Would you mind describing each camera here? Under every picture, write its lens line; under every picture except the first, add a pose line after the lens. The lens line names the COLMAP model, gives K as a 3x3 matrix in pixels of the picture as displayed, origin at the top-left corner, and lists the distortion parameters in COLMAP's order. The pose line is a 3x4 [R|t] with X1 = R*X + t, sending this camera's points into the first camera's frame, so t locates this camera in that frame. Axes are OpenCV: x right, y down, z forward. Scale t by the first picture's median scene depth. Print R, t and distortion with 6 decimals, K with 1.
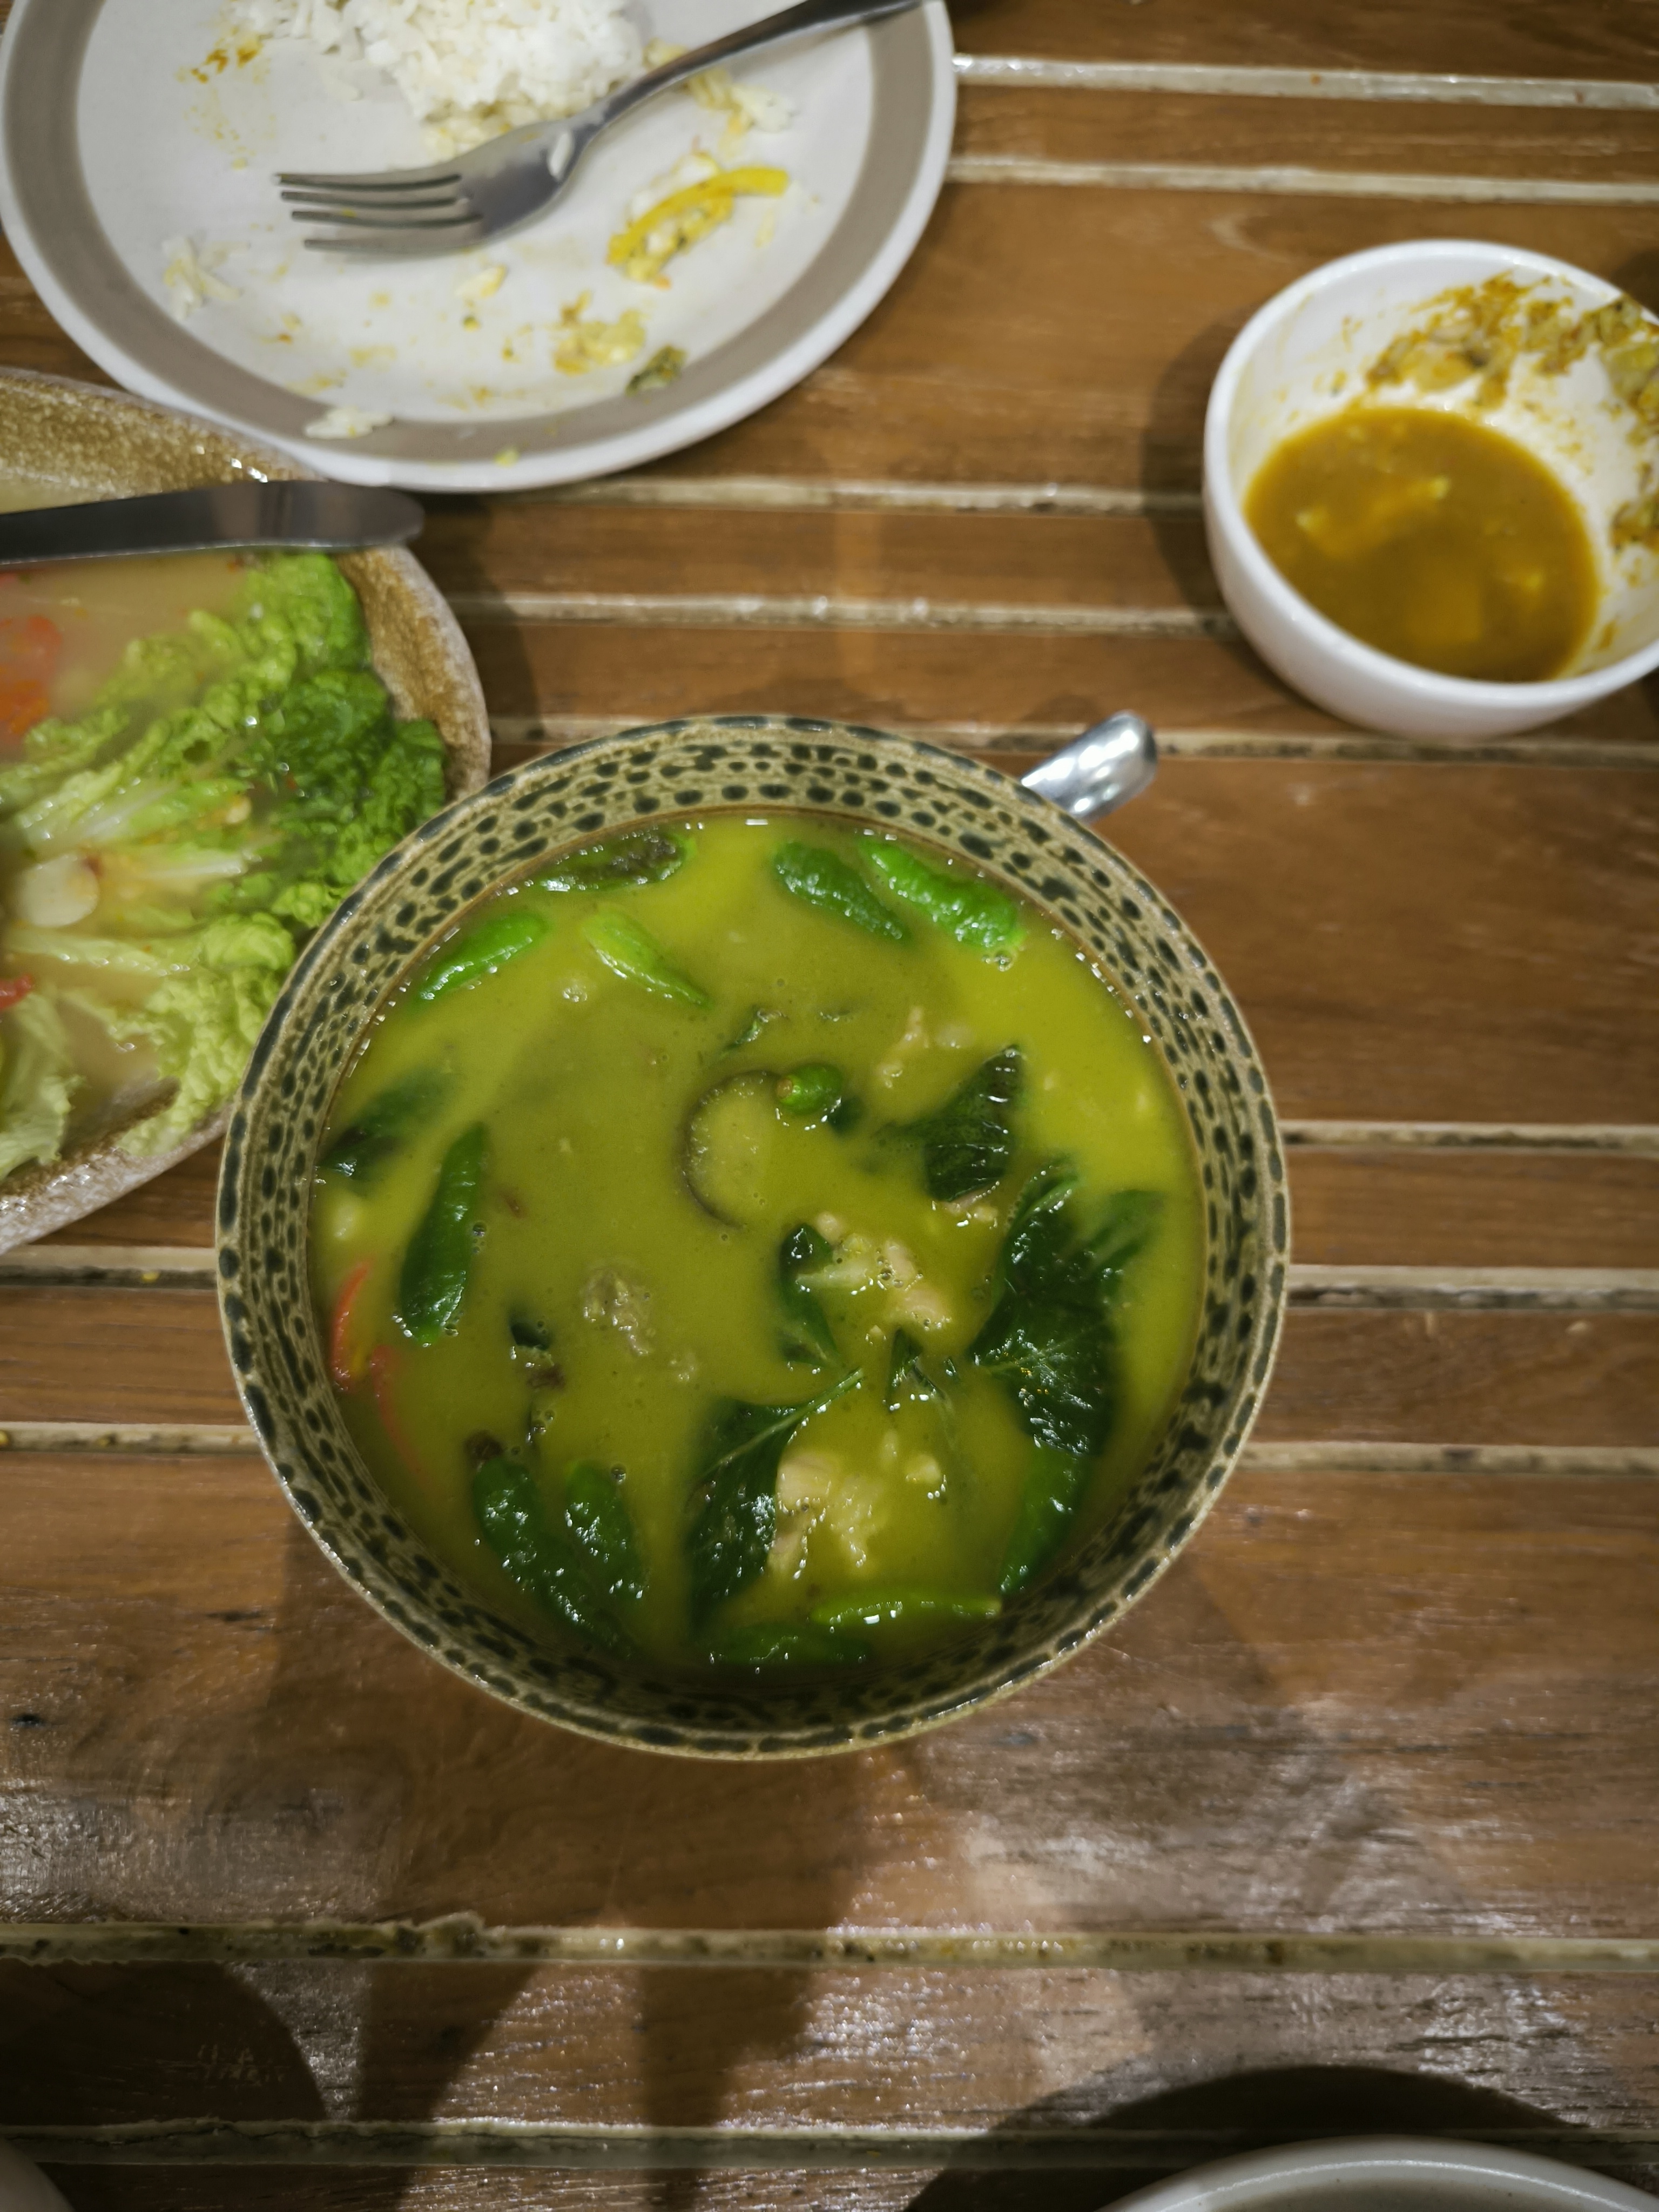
lens RADIAL K [[1739.6, 0, 829.5], [0, 1739.6, 1106.0], [0, 0, 1]] dist [-0.015141, -0.003772]
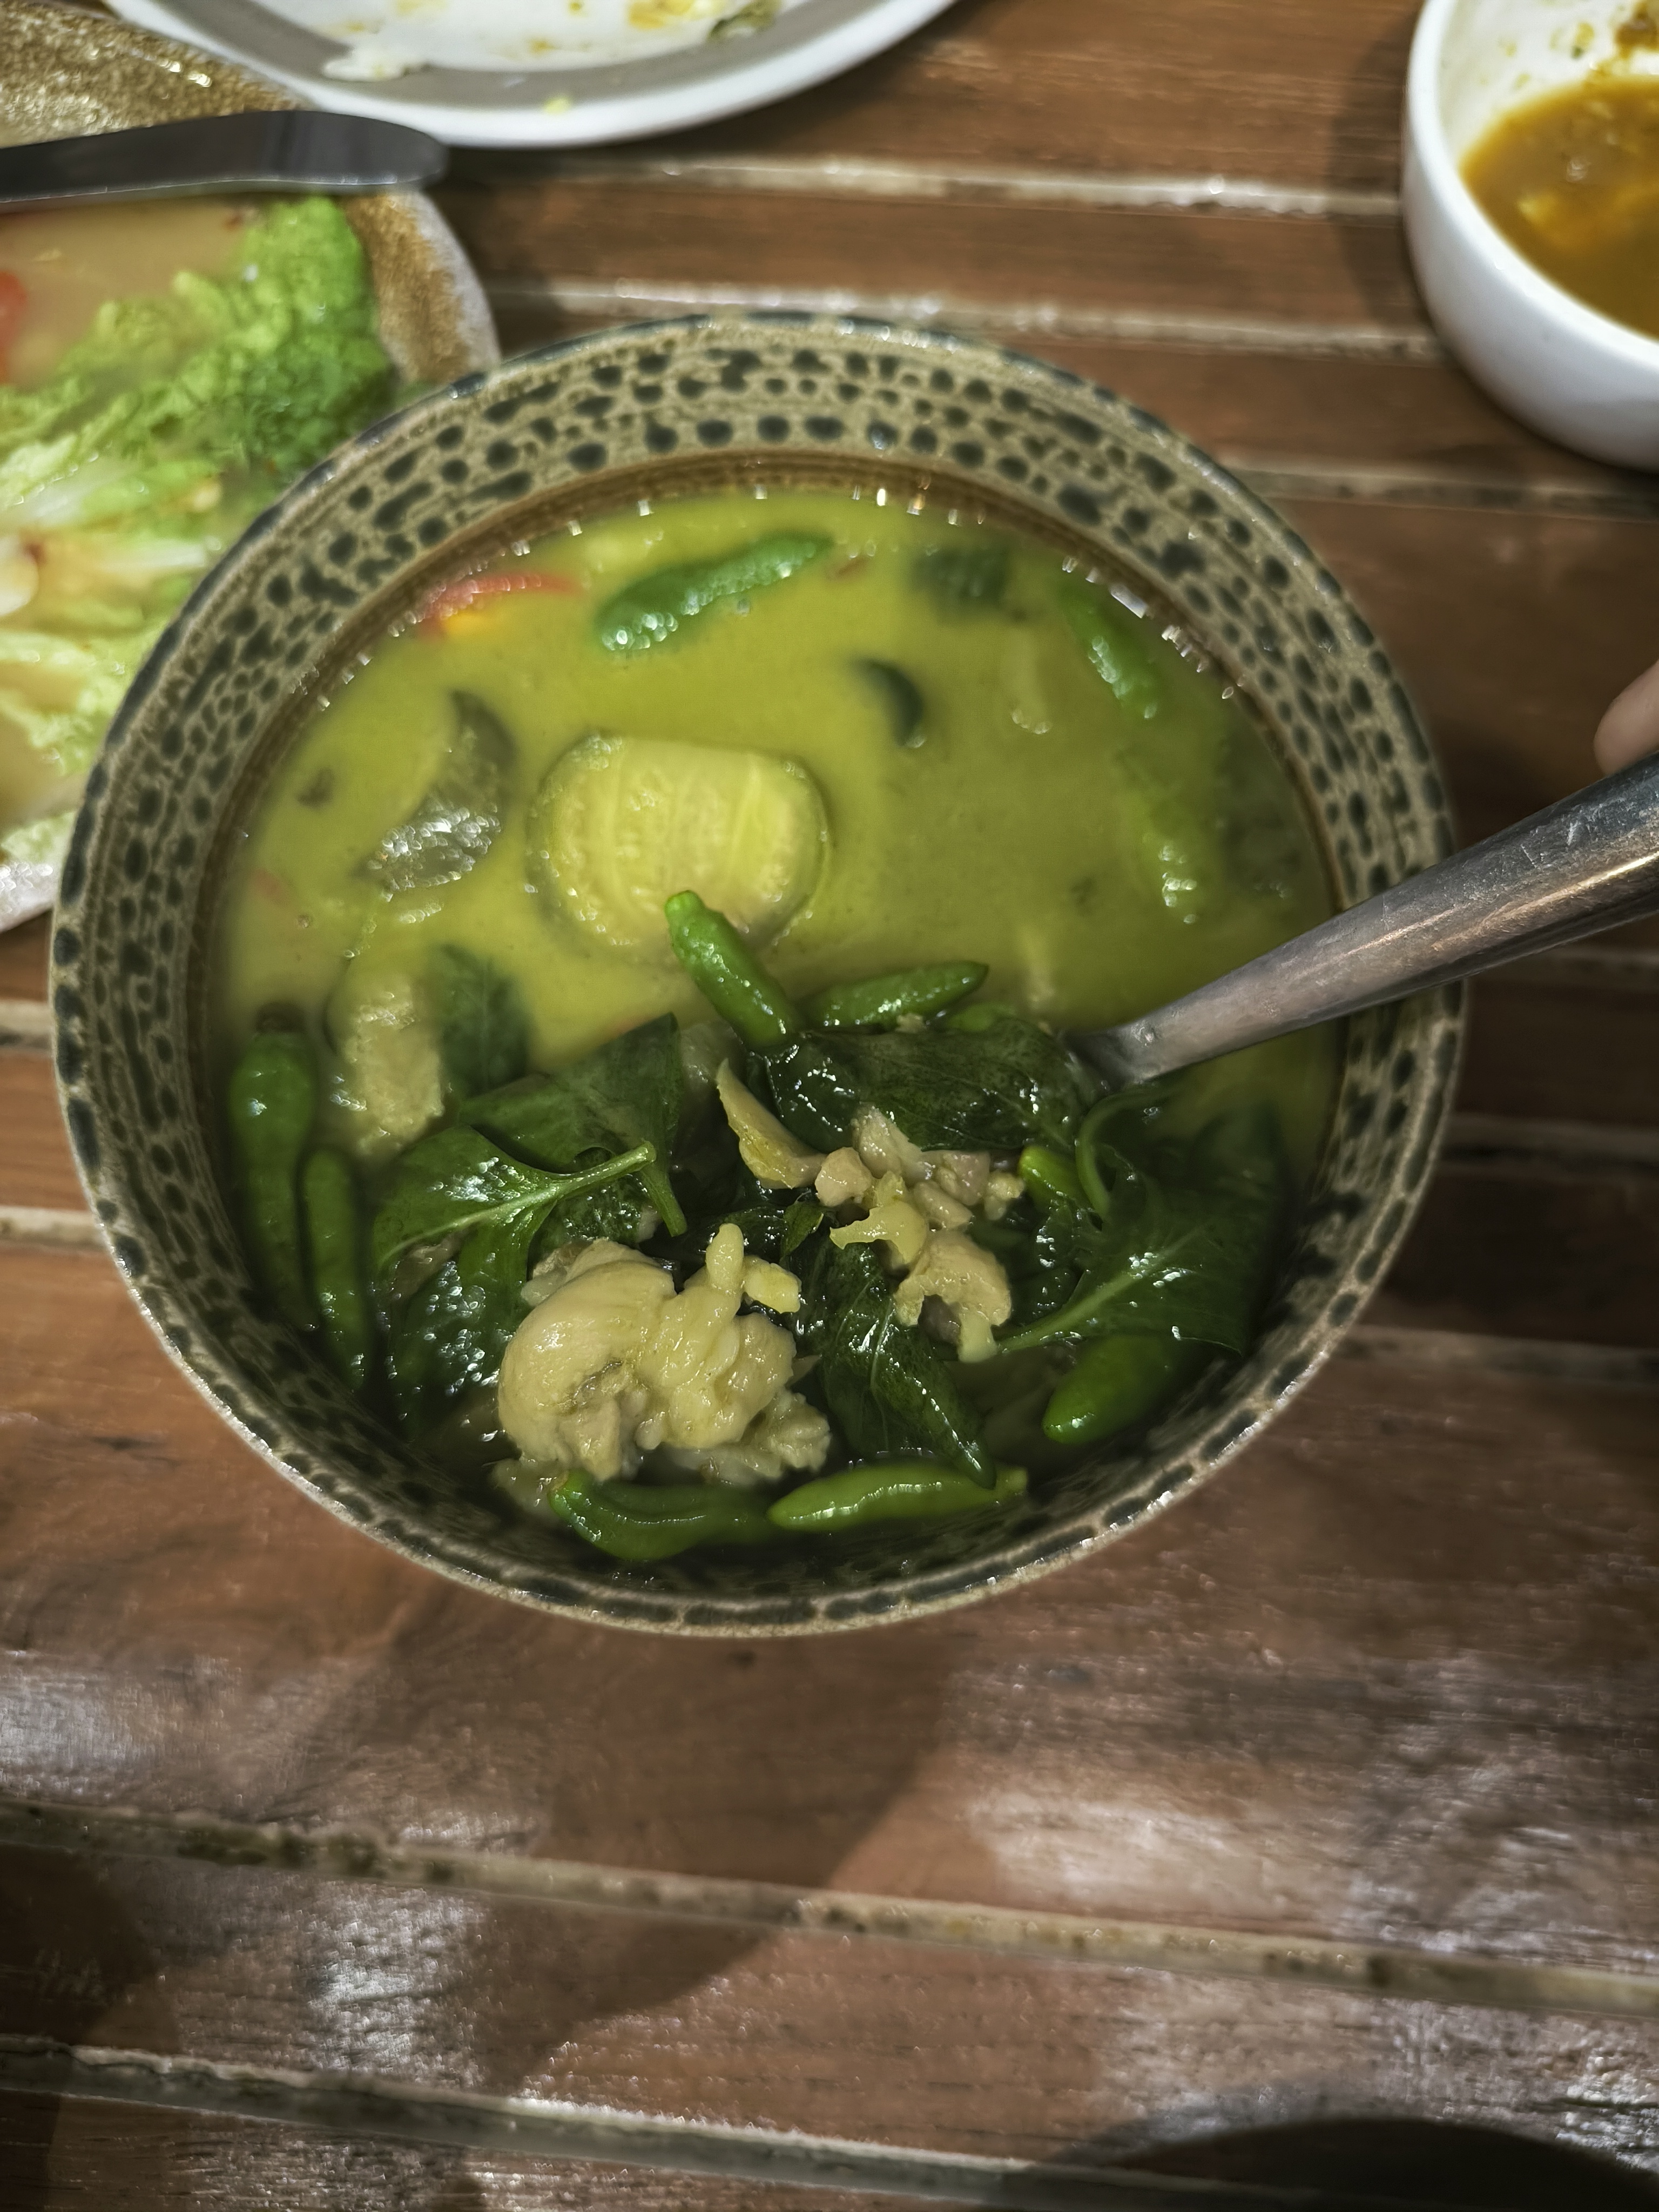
lens RADIAL K [[1764.9, 0, 829.5], [0, 1764.9, 1106.0], [0, 0, 1]] dist [-0.035042, 0.009285]
pose [[0.994956, 0.063312, -0.077811, 0.052467], [-0.062591, 0.997971, 0.011673, 0.115888], [0.078392, -0.006744, 0.996900, 0.217160]]
